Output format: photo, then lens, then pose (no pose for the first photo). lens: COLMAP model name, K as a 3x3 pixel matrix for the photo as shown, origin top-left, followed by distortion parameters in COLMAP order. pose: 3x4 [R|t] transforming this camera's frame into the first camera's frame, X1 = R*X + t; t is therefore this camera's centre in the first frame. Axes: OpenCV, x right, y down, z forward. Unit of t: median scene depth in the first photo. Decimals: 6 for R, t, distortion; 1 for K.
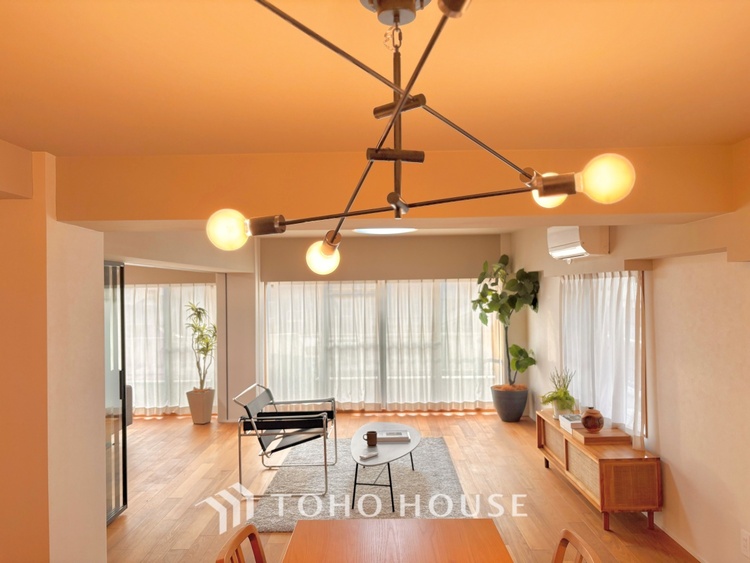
lens RADIAL K [[577.6, 0, 372.9], [0, 577.6, 283.1], [0, 0, 1]] dist [0.023955, -0.010690]
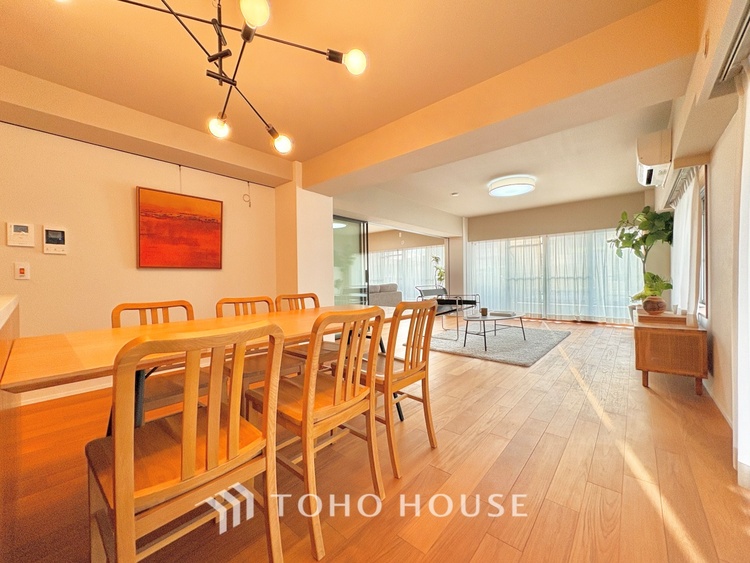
lens RADIAL K [[300.4, 0, 374.8], [0, 300.4, 279.4], [0, 0, 1]] dist [0.001332, -0.000088]
pose [[0.765925, 0.006470, -0.642897, 0.208343], [0.008952, 0.999745, 0.020727, 0.102664], [0.642868, -0.021630, 0.765672, 0.089428]]
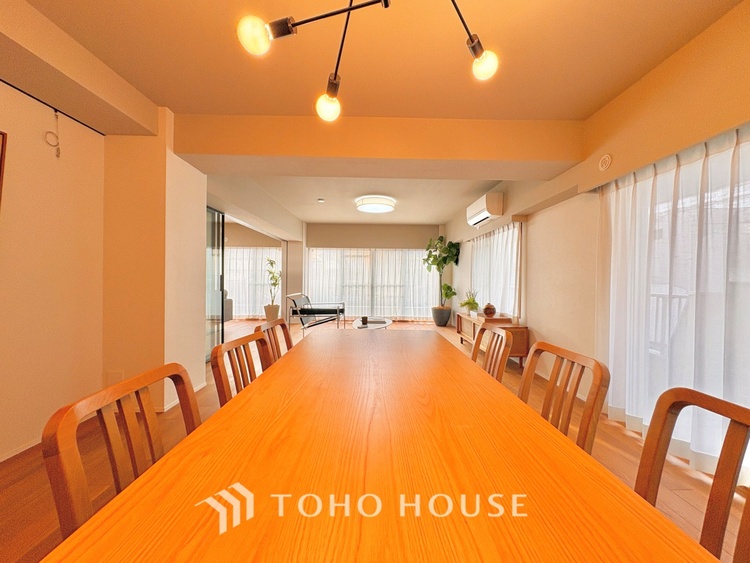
lens RADIAL K [[300.4, 0, 375.4], [0, 300.4, 282.3], [0, 0, 1]] dist [0.001332, -0.000088]
pose [[0.999362, 0.029327, 0.020379, 0.005909], [-0.029703, 0.999390, 0.018383, 0.090941], [-0.019827, -0.018977, 0.999623, 0.057351]]
